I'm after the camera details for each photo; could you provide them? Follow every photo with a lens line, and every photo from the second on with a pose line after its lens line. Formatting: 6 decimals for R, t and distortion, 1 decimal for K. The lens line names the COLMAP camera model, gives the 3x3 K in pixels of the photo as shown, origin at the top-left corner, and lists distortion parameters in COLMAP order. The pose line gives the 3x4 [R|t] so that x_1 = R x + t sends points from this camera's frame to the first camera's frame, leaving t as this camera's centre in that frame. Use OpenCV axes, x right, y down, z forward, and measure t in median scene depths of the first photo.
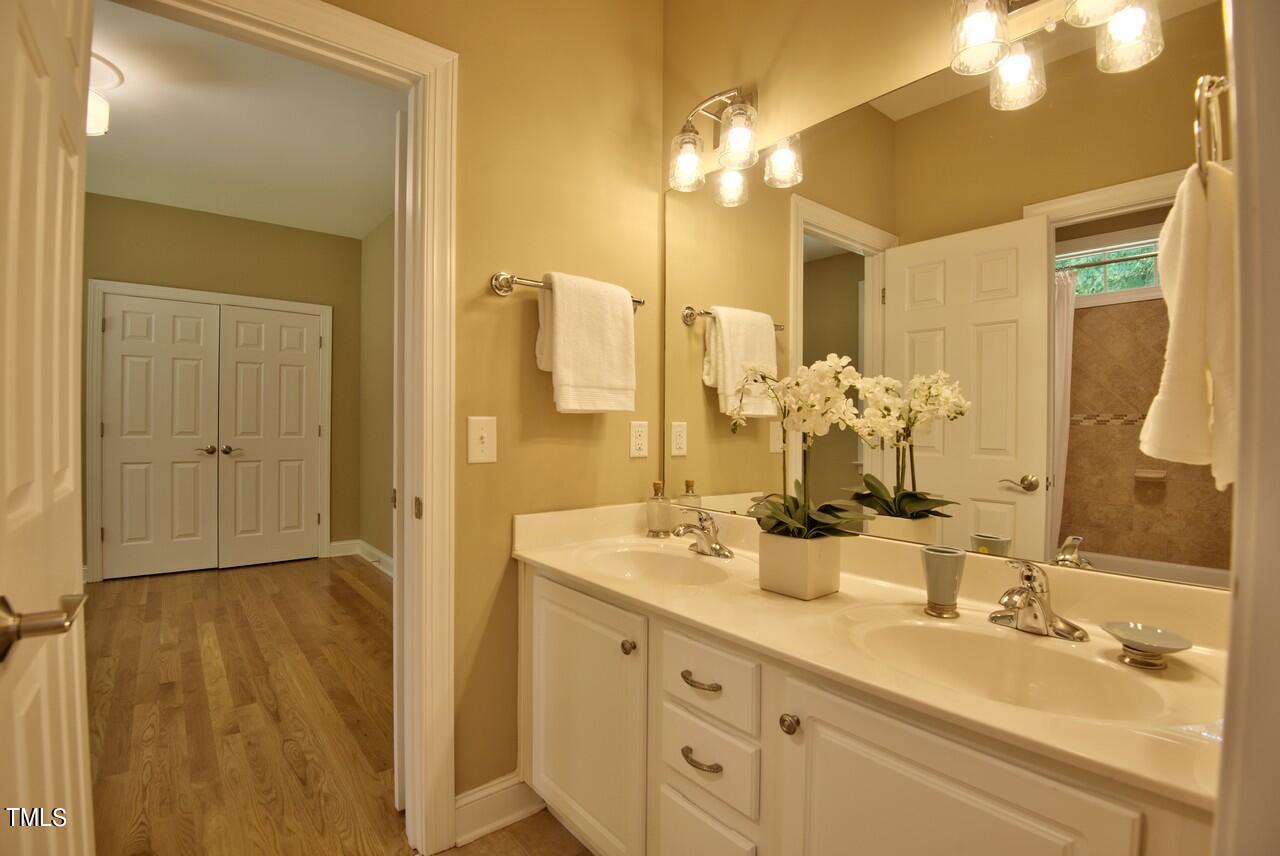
lens RADIAL K [[588.0, 0, 635.0], [0, 588.0, 429.4], [0, 0, 1]] dist [-0.013763, -0.020319]
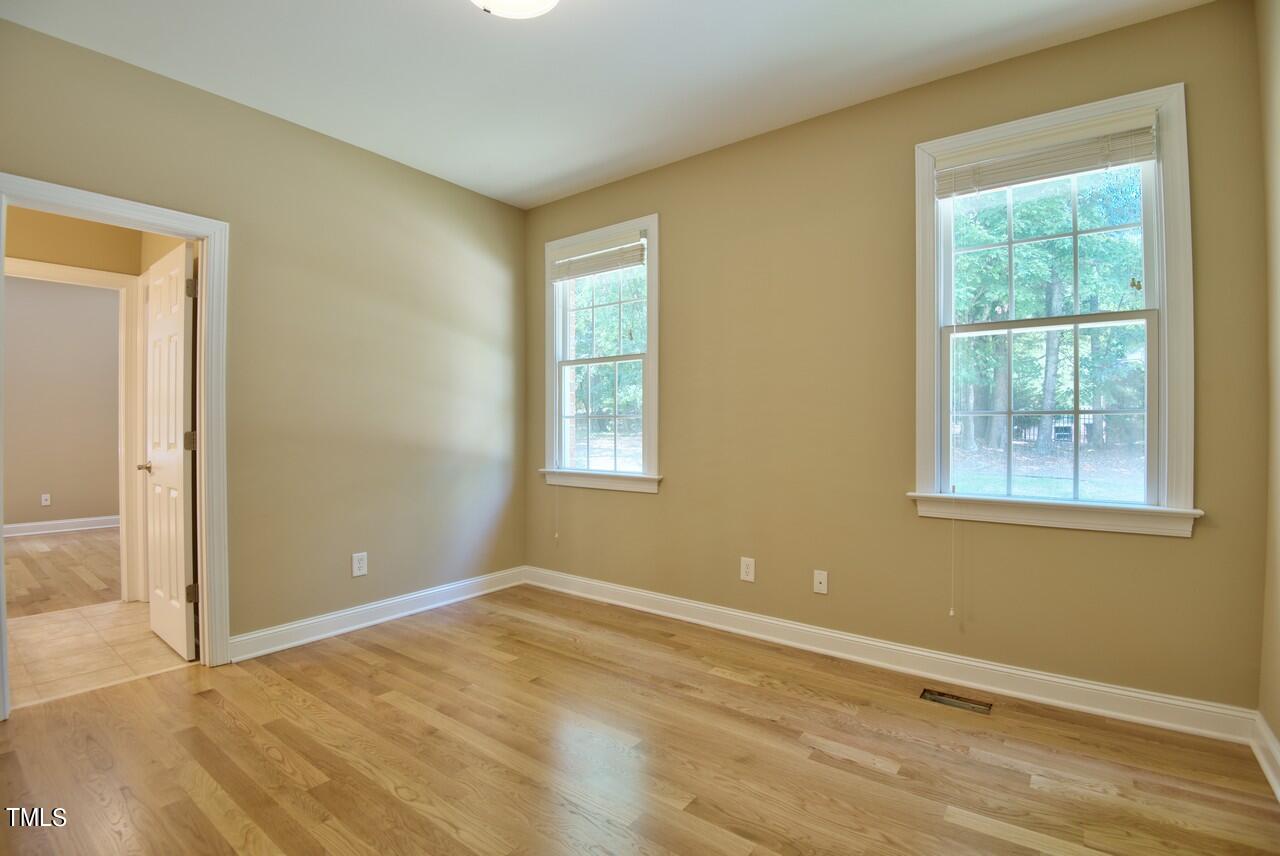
lens RADIAL K [[588.0, 0, 635.0], [0, 588.0, 429.4], [0, 0, 1]] dist [-0.013763, -0.020319]
pose [[-0.970516, 0.003456, -0.241012, -1.062189], [0.001302, 0.999958, 0.009093, -0.013672], [0.241033, 0.008511, -0.970480, 1.821748]]
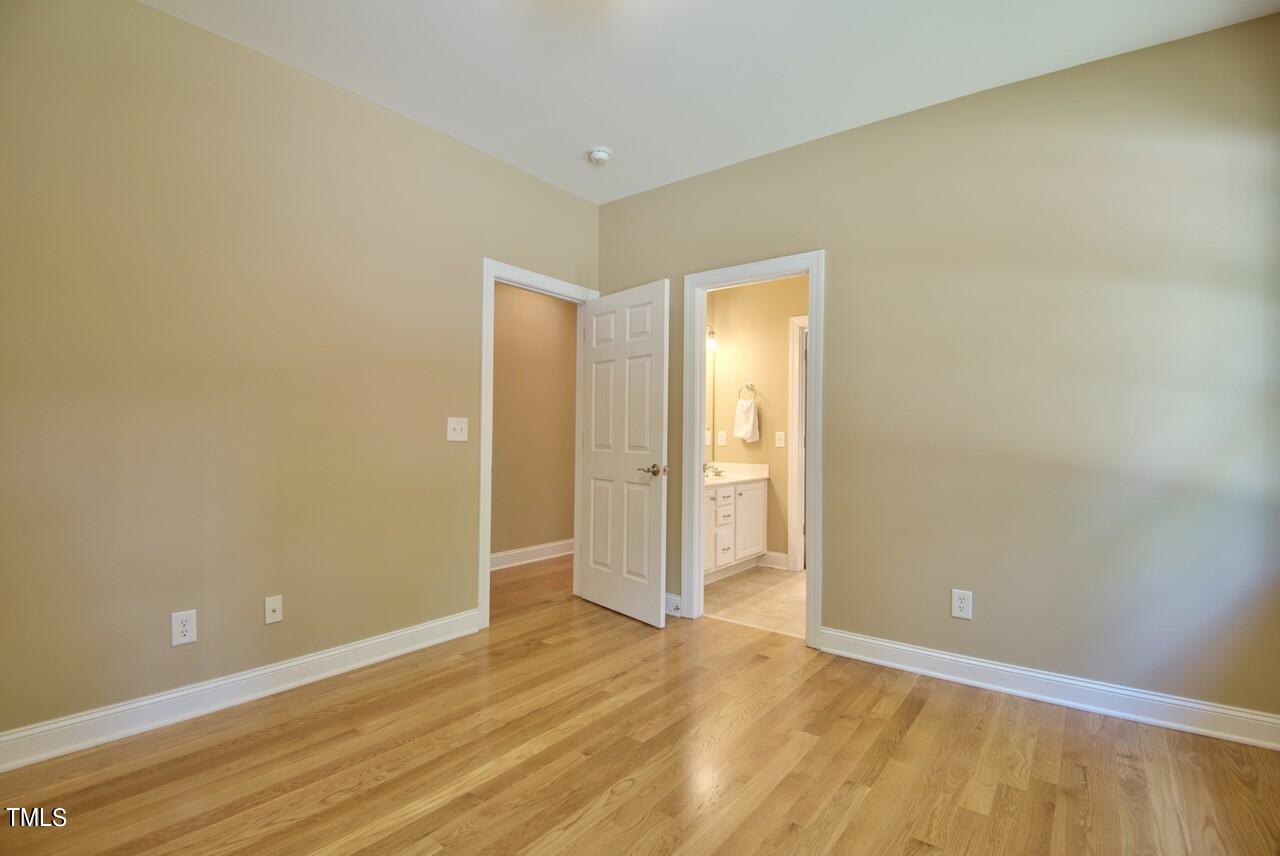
lens RADIAL K [[588.0, 0, 635.0], [0, 588.0, 429.4], [0, 0, 1]] dist [-0.013763, -0.020319]
pose [[-0.234618, 0.002000, 0.972086, -1.726217], [-0.007162, 0.999967, -0.003786, -0.012501], [-0.972061, -0.007850, -0.234596, 1.191850]]
